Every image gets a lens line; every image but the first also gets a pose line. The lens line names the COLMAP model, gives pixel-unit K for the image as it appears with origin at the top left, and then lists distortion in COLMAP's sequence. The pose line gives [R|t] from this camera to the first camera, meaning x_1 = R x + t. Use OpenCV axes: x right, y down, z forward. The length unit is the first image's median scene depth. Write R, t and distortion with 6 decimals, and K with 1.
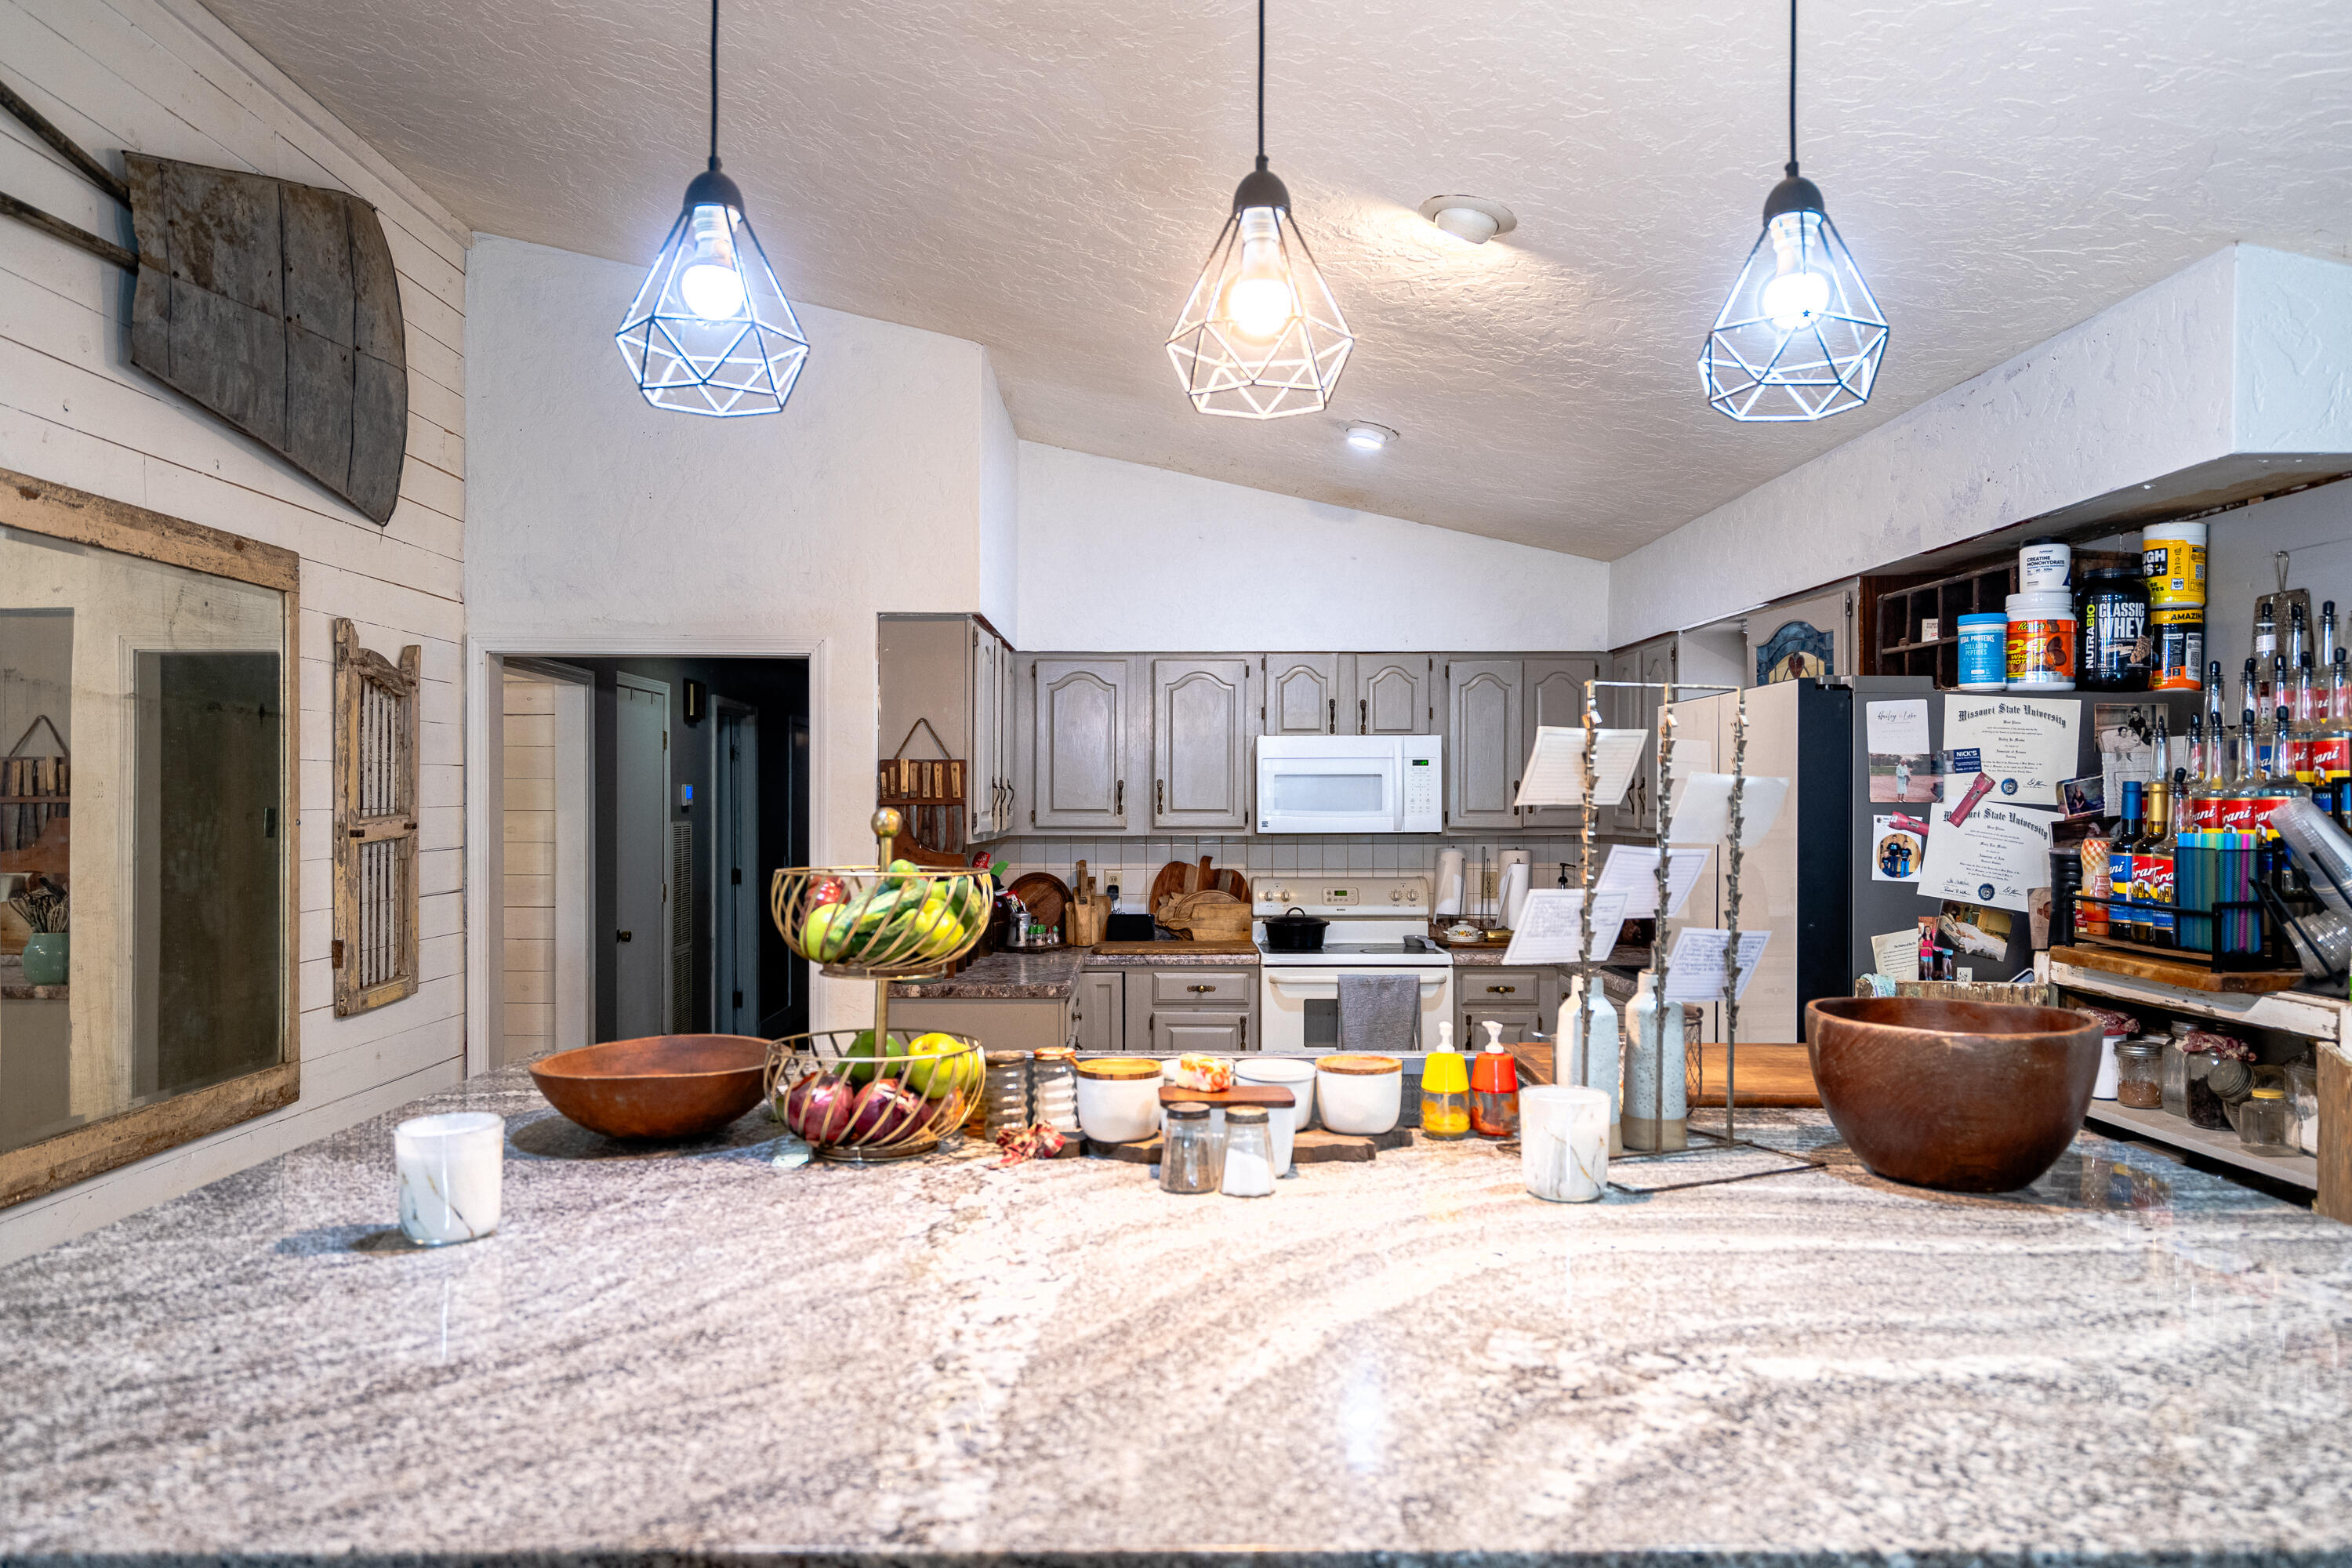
lens RADIAL K [[1523.5, 0, 1161.3], [0, 1523.5, 790.6], [0, 0, 1]] dist [0.010818, 0.000031]
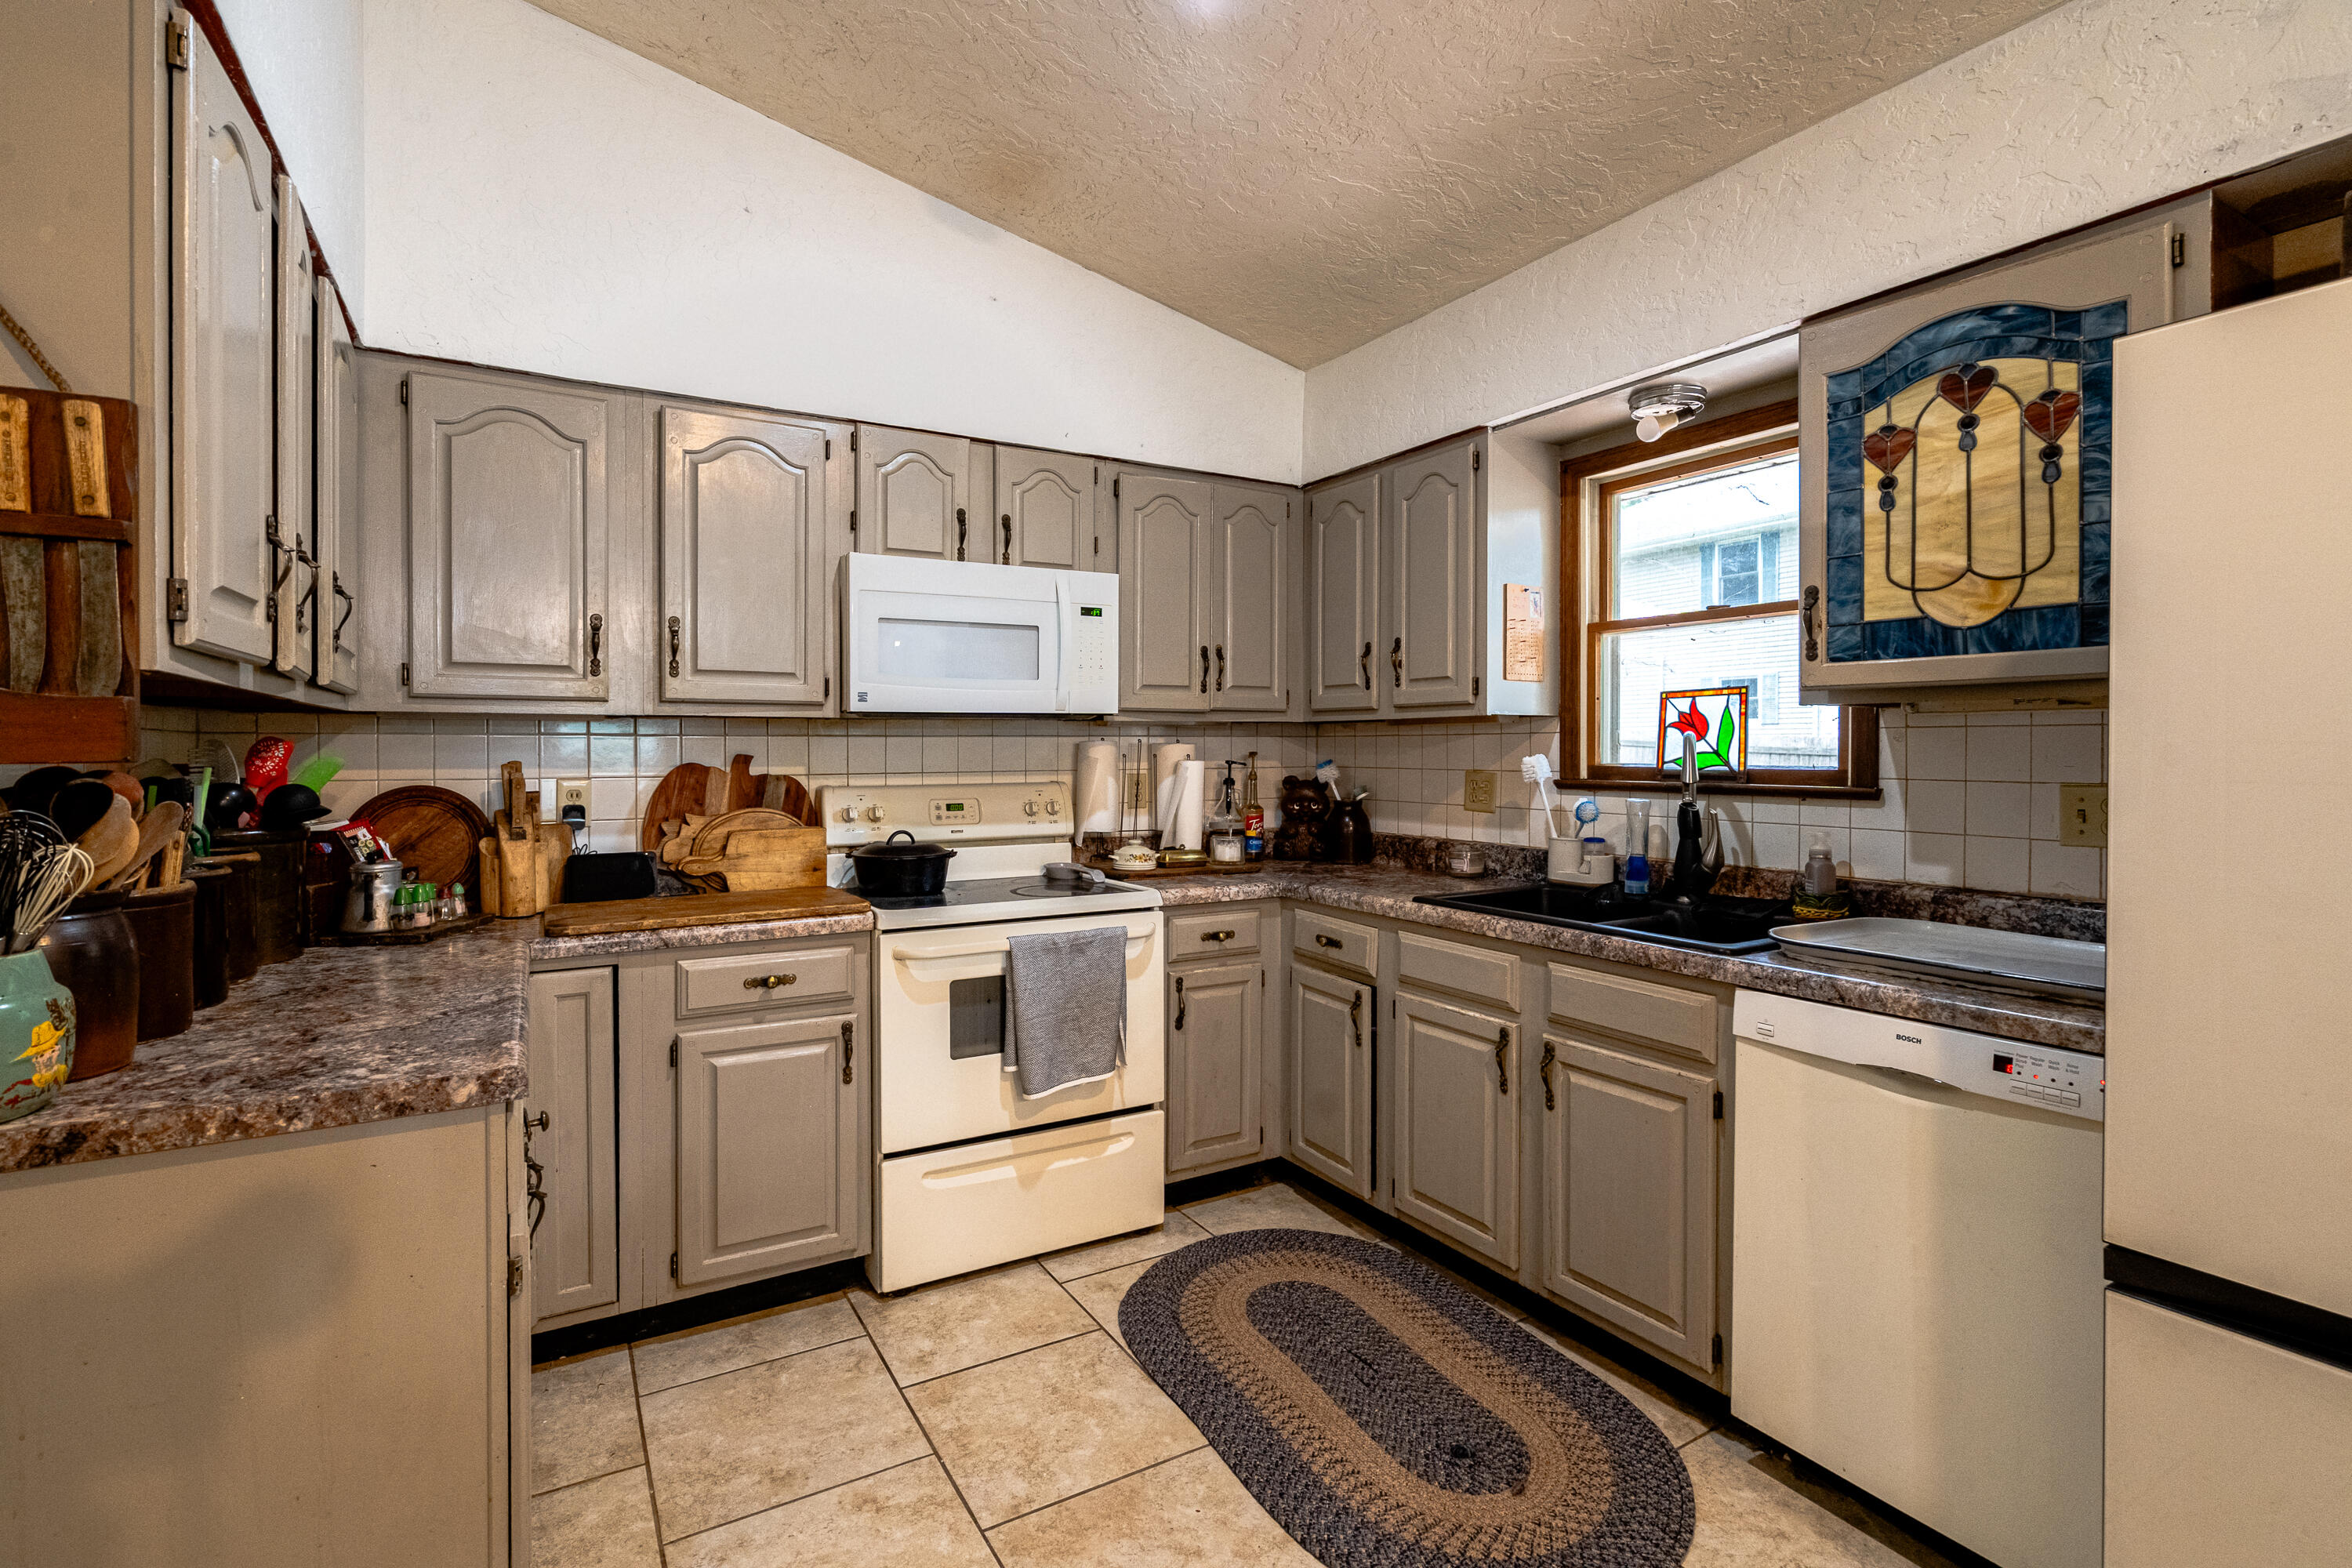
lens RADIAL K [[1078.0, 0, 1160.8], [0, 1078.0, 757.3], [0, 0, 1]] dist [-0.004286, 0.002431]
pose [[0.867178, -0.005740, 0.497965, -0.043887], [-0.001246, 0.999905, 0.013695, 0.039723], [-0.497996, -0.012497, 0.867089, 0.556441]]
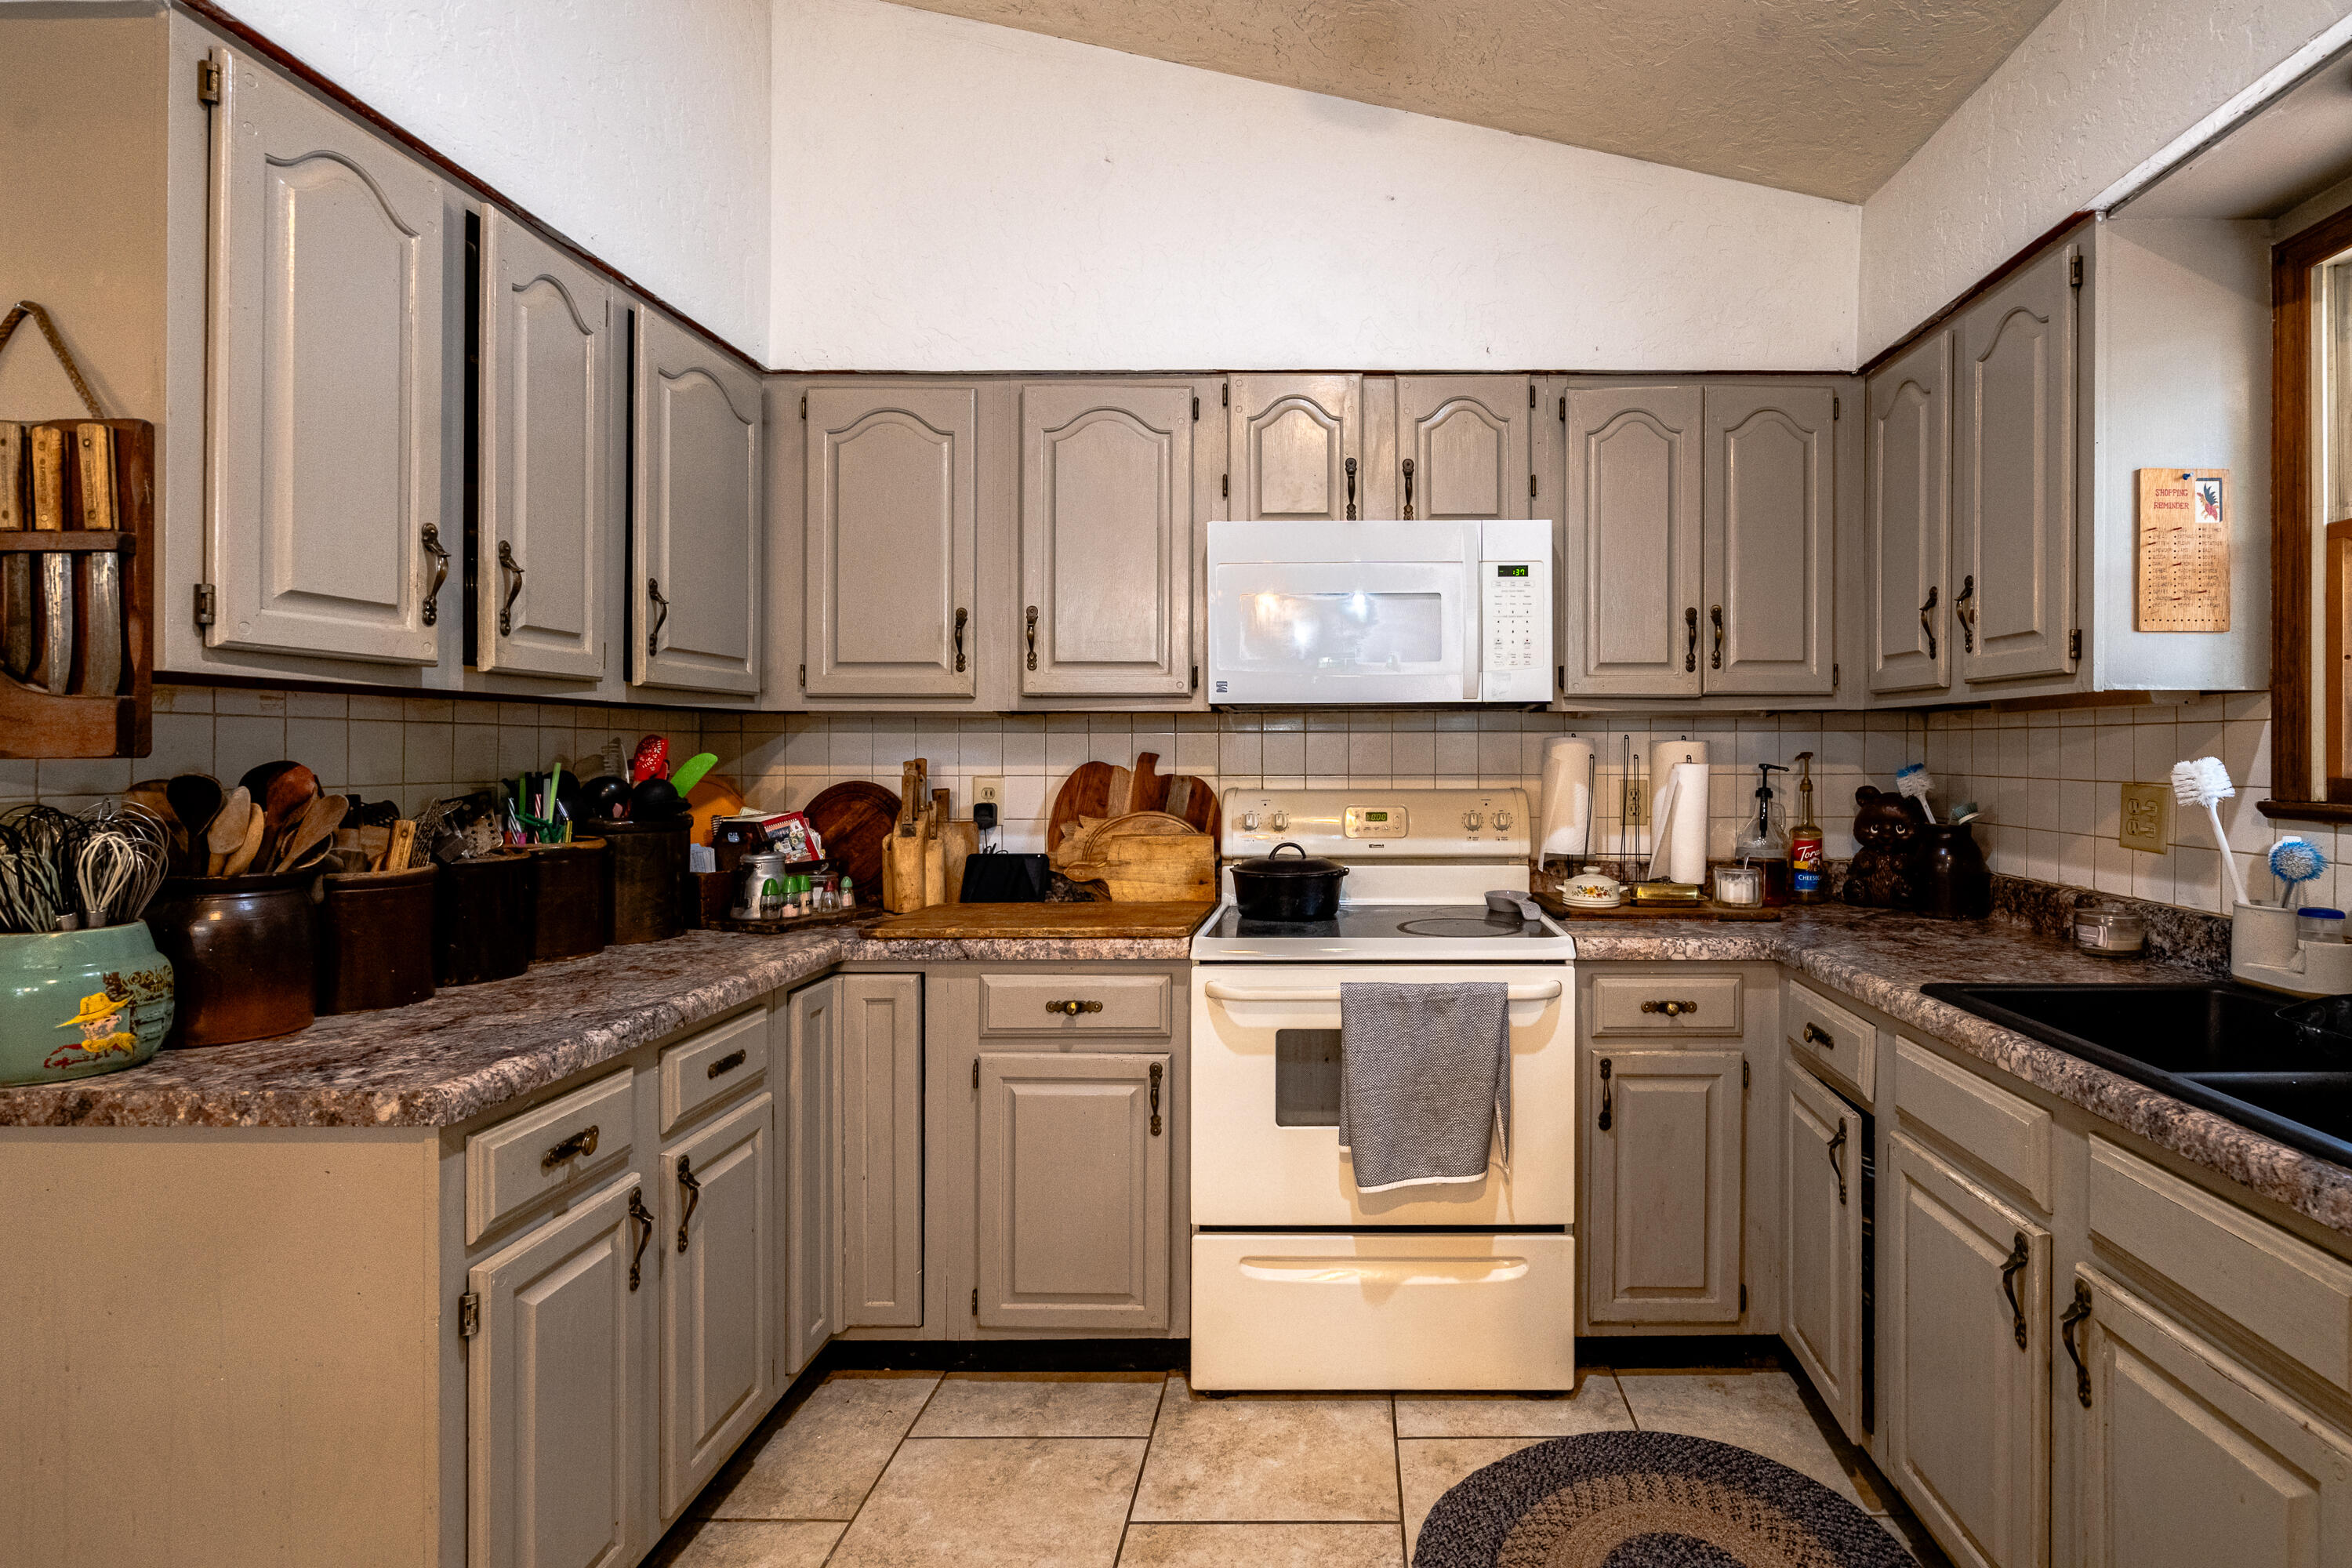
lens RADIAL K [[1138.5, 0, 1349.5], [0, 1138.5, 747.2], [0, 0, 1]] dist [-0.004740, 0.001880]
pose [[0.999995, -0.000782, 0.003155, 0.110279], [0.000765, 0.999986, 0.005201, 0.040495], [-0.003159, -0.005199, 0.999981, 0.594736]]
